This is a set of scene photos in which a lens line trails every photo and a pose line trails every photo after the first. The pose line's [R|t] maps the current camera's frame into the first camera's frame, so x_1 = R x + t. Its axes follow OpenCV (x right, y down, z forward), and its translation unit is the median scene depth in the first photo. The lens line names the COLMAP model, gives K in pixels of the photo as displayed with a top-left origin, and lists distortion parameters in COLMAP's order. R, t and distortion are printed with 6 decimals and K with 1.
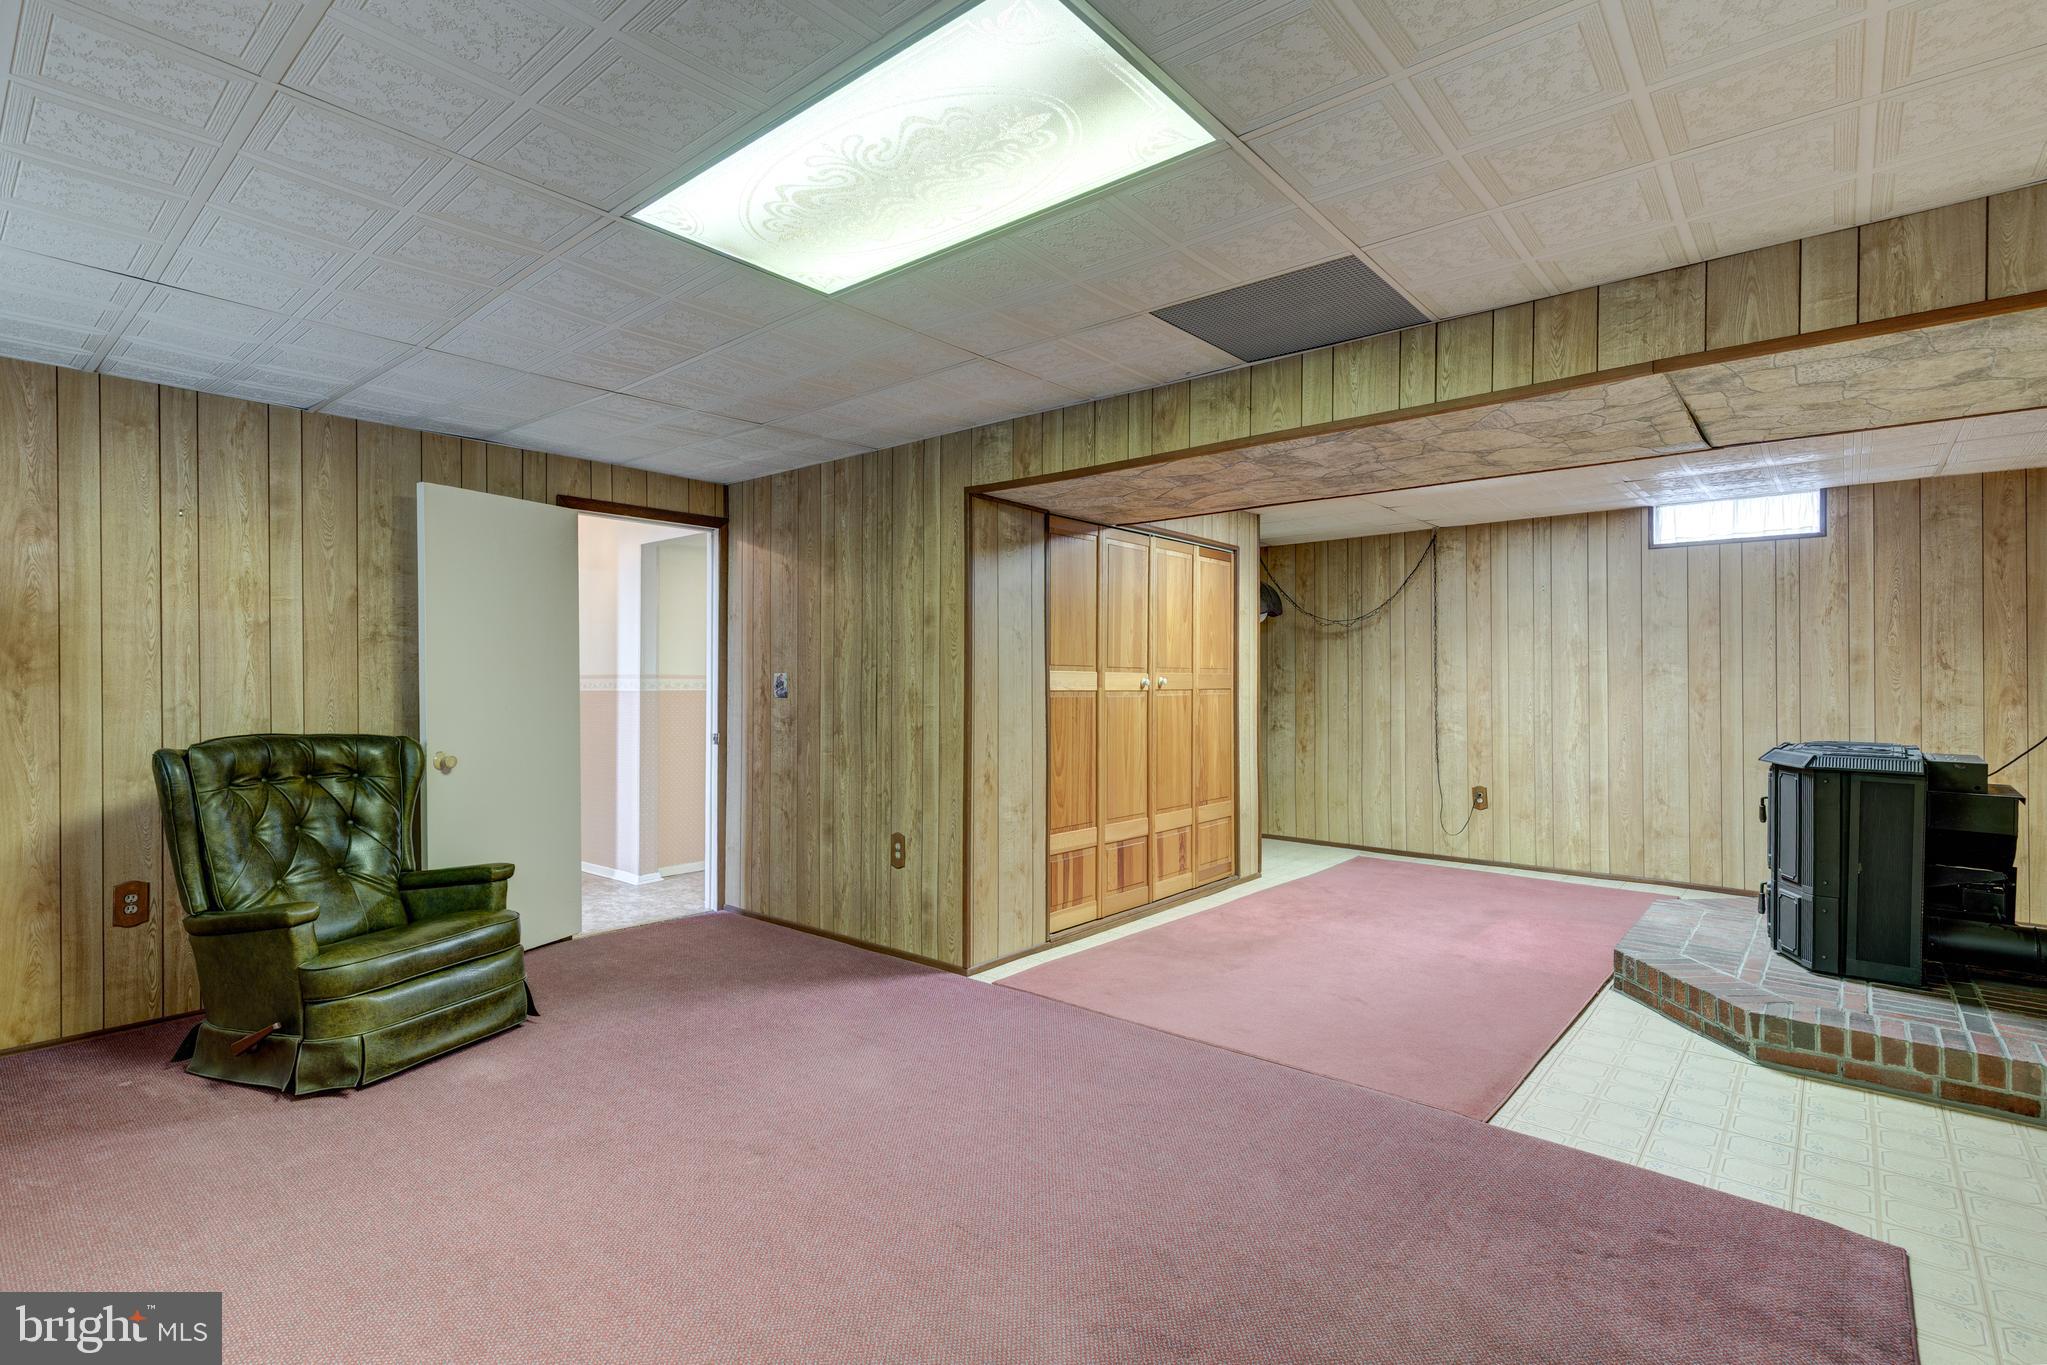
lens RADIAL K [[934.8, 0, 1033.5], [0, 934.8, 685.0], [0, 0, 1]] dist [0.002956, 0.000383]
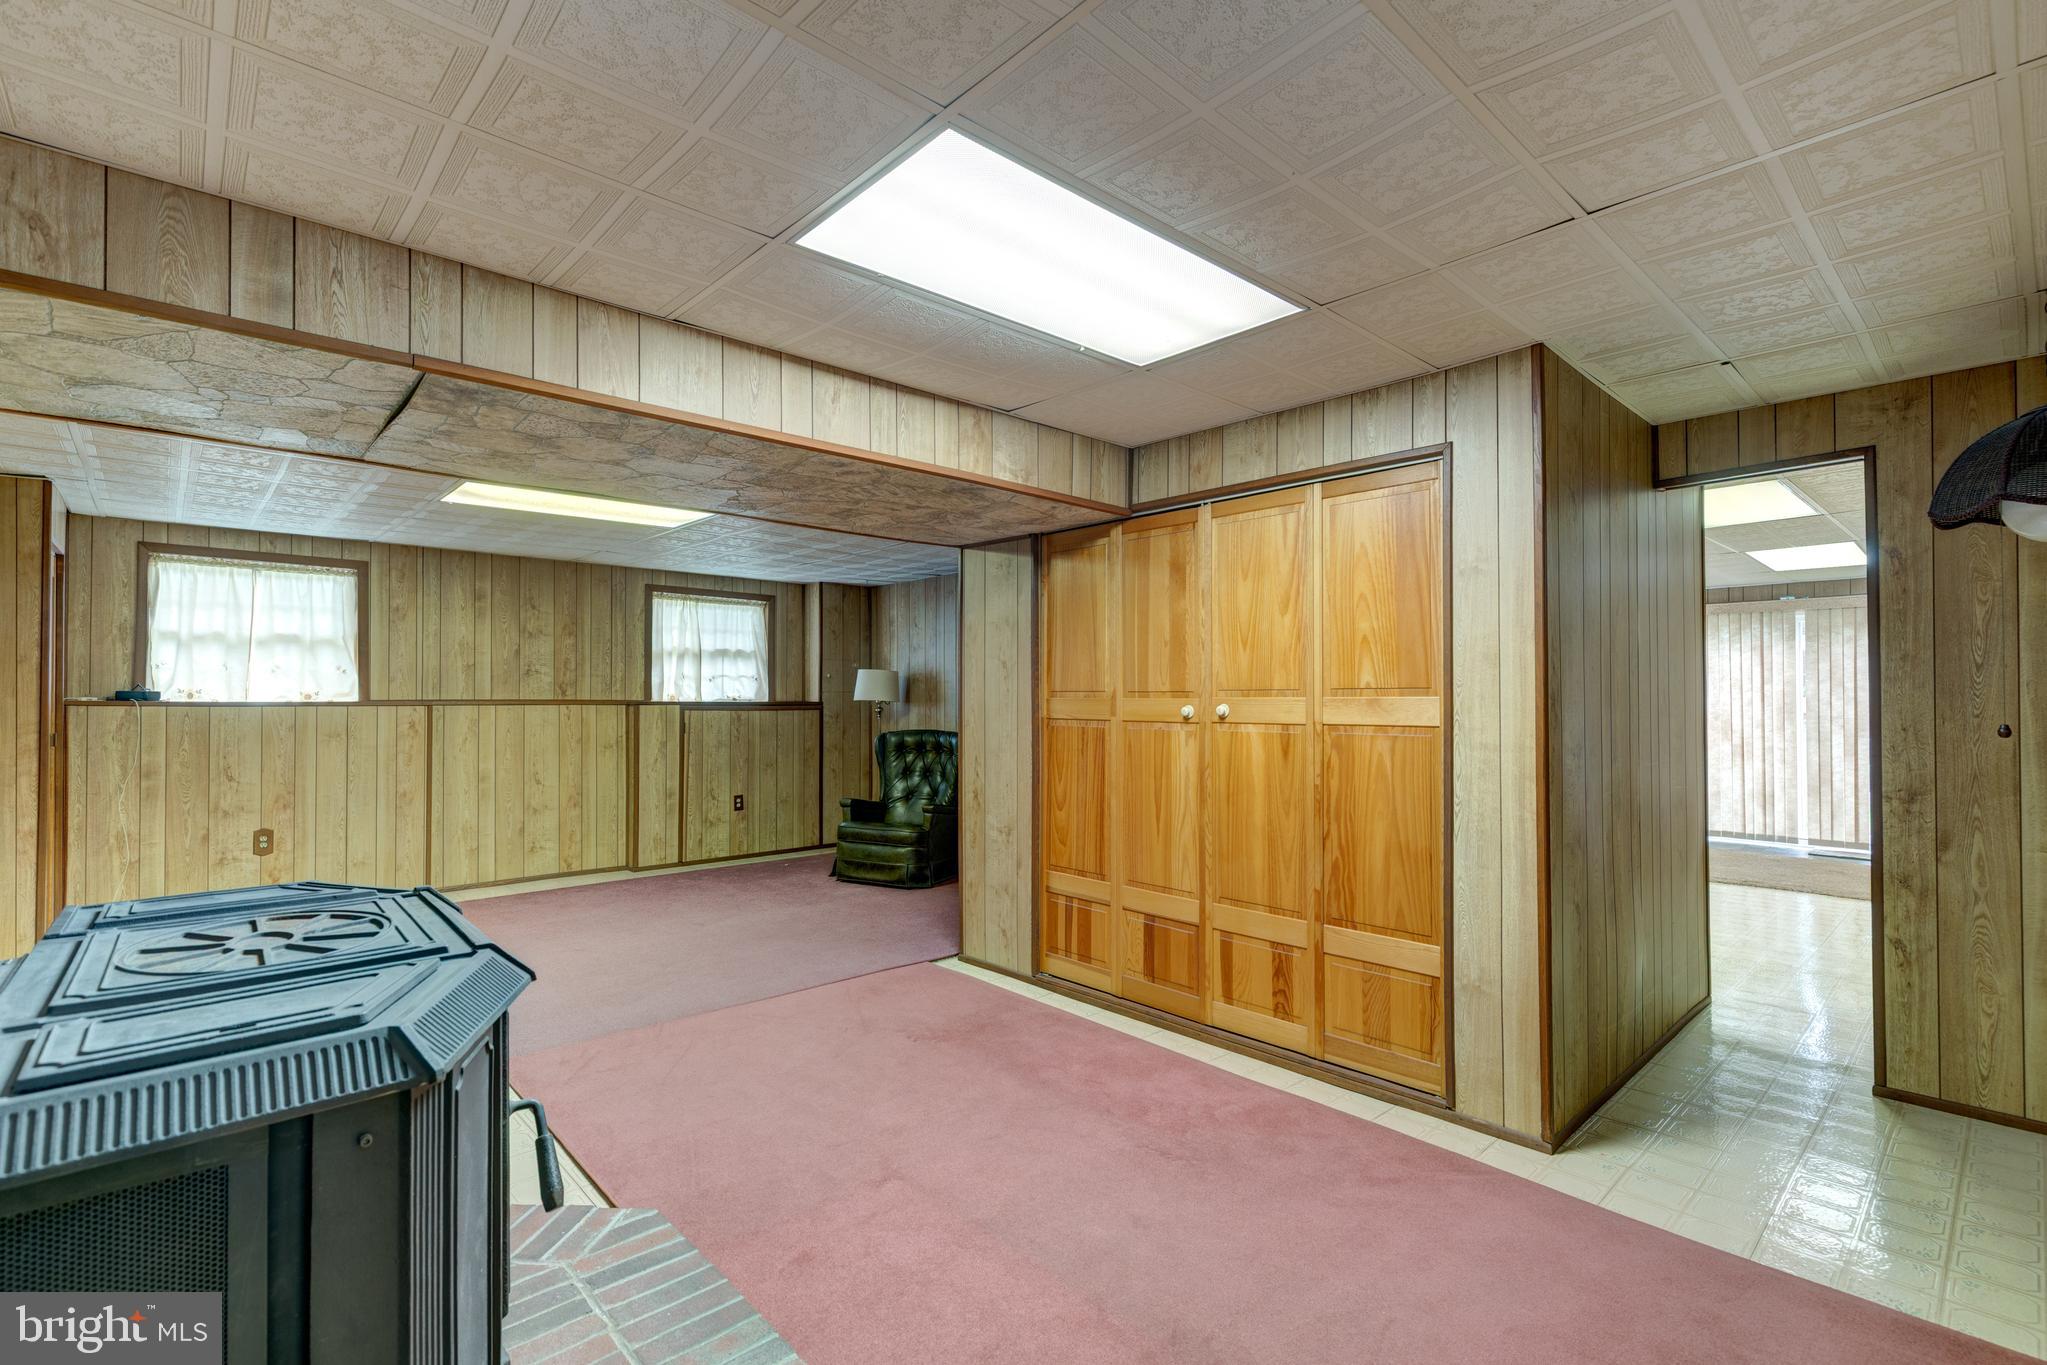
lens RADIAL K [[934.8, 0, 1026.3], [0, 934.8, 686.9], [0, 0, 1]] dist [0.002956, 0.000383]
pose [[-0.122857, -0.013089, -0.992338, 0.939894], [-0.000835, 0.999914, -0.013085, -0.013324], [0.992424, -0.000779, -0.122857, 1.060442]]
